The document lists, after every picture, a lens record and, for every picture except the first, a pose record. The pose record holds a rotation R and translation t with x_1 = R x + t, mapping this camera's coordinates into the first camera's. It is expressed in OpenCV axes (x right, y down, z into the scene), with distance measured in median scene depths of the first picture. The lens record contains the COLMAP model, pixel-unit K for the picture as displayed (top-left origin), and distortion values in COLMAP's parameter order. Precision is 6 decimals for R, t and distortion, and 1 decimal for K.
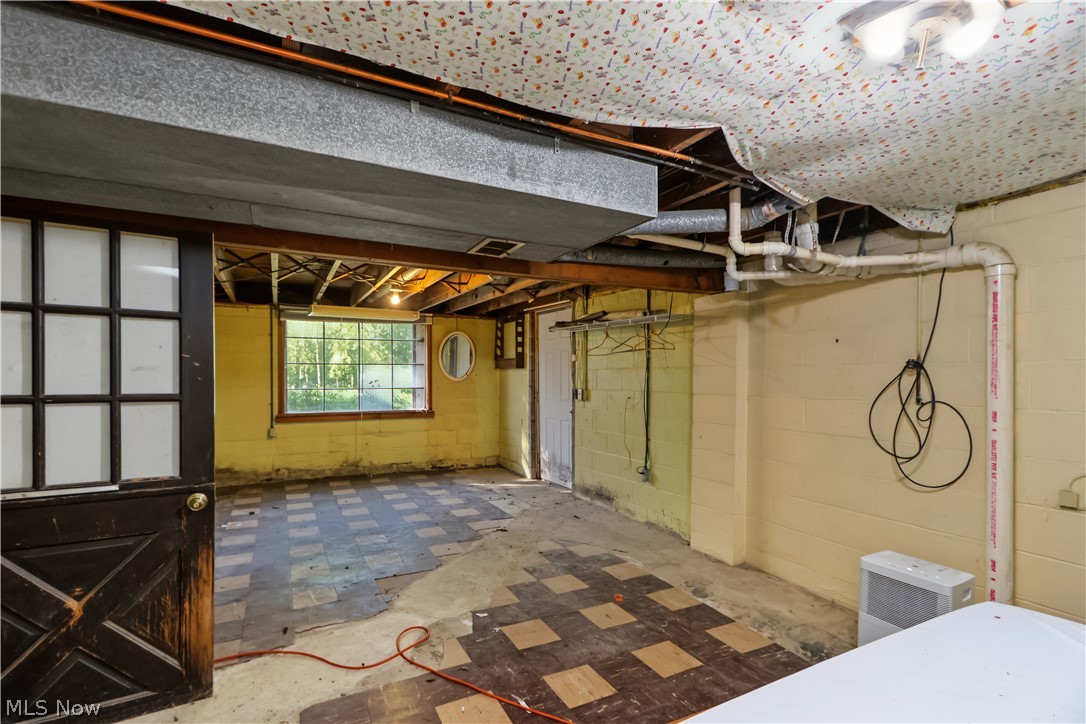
lens RADIAL K [[501.8, 0, 542.8], [0, 501.8, 371.5], [0, 0, 1]] dist [0.009188, 0.002175]
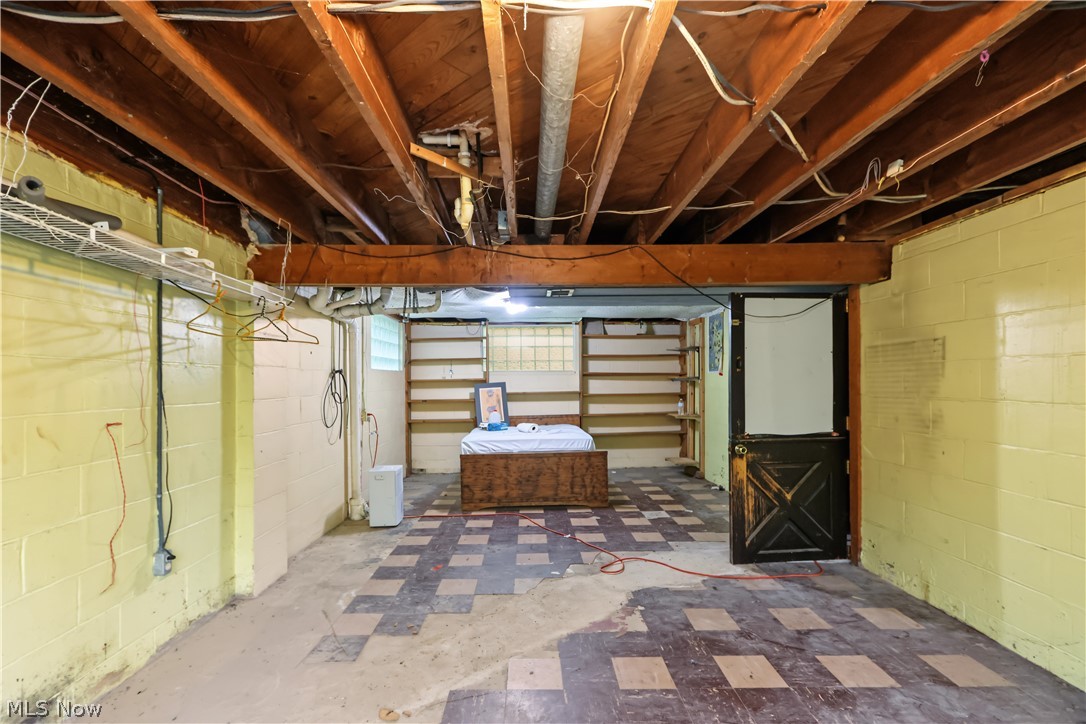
lens RADIAL K [[501.8, 0, 542.5], [0, 501.8, 371.8], [0, 0, 1]] dist [0.009188, 0.002175]
pose [[-0.894426, 0.010079, 0.447102, -0.606722], [-0.001918, 0.999650, -0.026371, 0.030837], [-0.447211, -0.024445, -0.894094, 1.999782]]
